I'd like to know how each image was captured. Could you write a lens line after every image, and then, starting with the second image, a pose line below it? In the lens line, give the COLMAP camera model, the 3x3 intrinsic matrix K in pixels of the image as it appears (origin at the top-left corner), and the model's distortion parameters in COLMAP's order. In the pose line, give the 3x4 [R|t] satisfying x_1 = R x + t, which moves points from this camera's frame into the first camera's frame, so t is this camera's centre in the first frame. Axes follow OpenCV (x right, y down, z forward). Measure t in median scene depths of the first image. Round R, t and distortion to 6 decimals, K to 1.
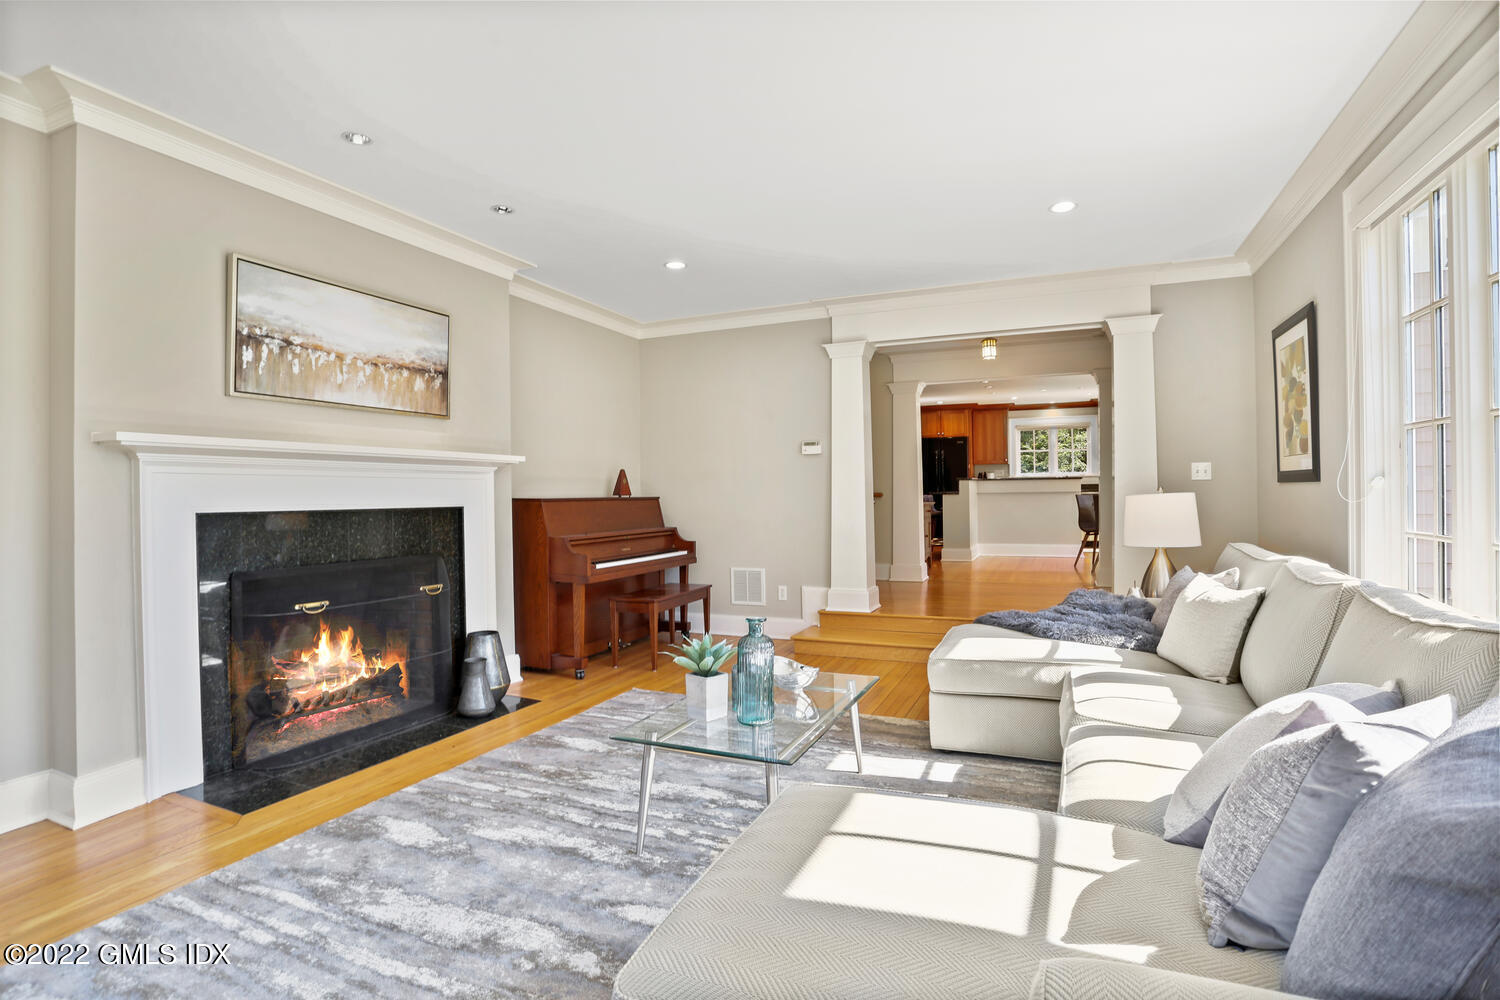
lens RADIAL K [[719.7, 0, 749.1], [0, 719.7, 498.0], [0, 0, 1]] dist [-0.081593, 0.037461]
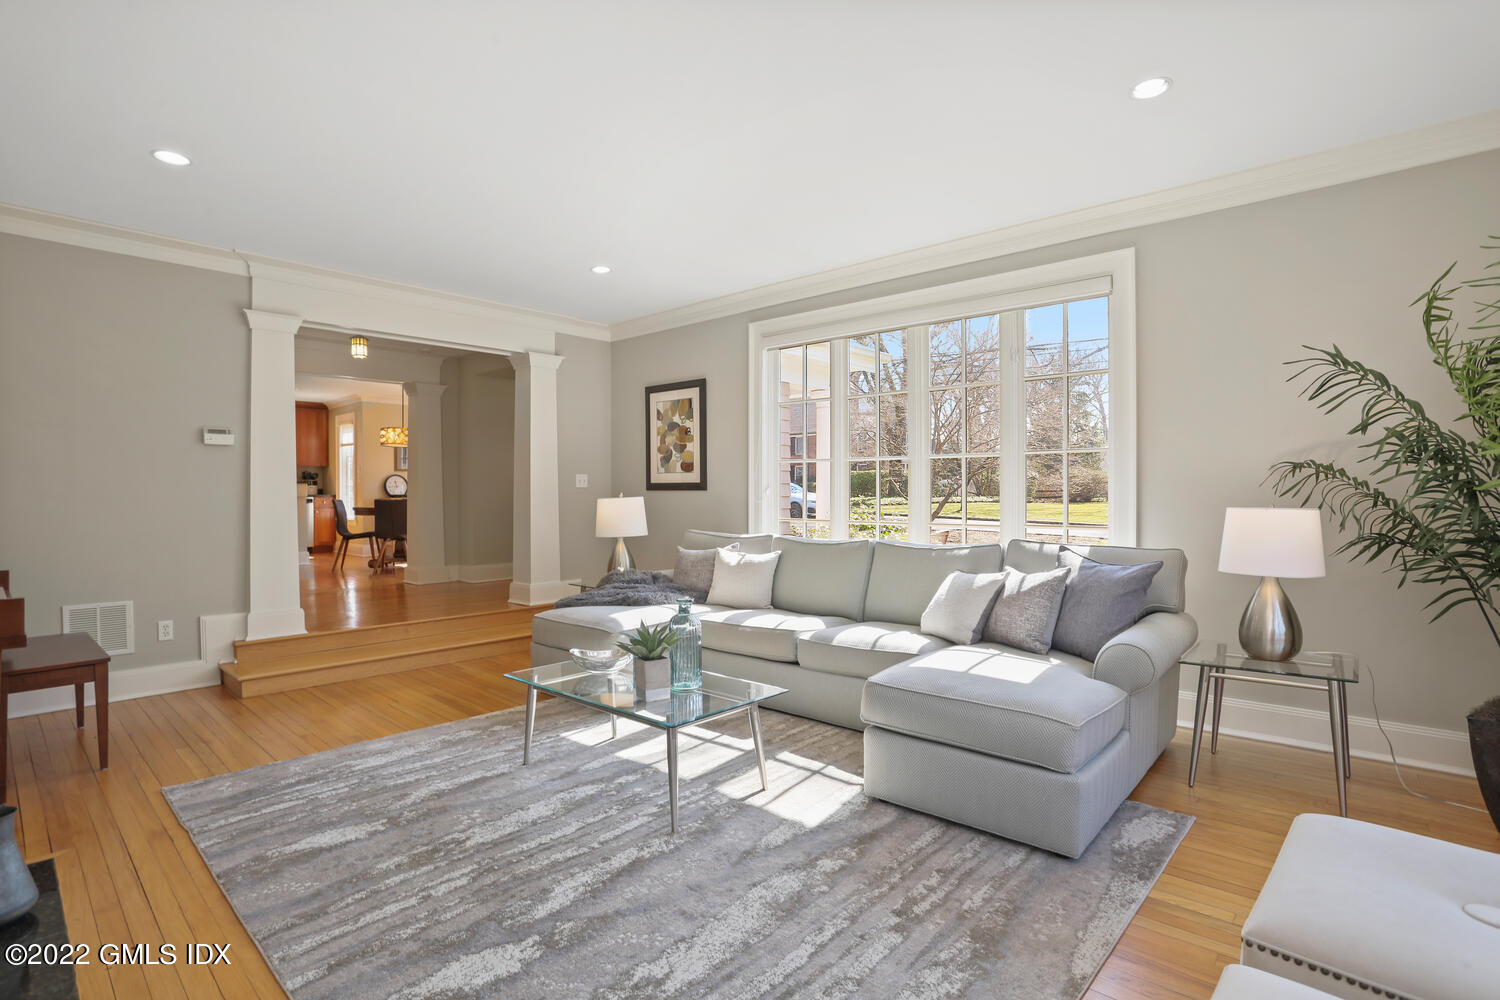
lens RADIAL K [[719.7, 0, 749.1], [0, 719.7, 498.0], [0, 0, 1]] dist [-0.081593, 0.037461]
pose [[0.325969, 0.006702, 0.945357, -0.736413], [0.003298, 0.999961, -0.008227, 0.008574], [-0.945375, 0.005799, 0.325934, 0.356662]]
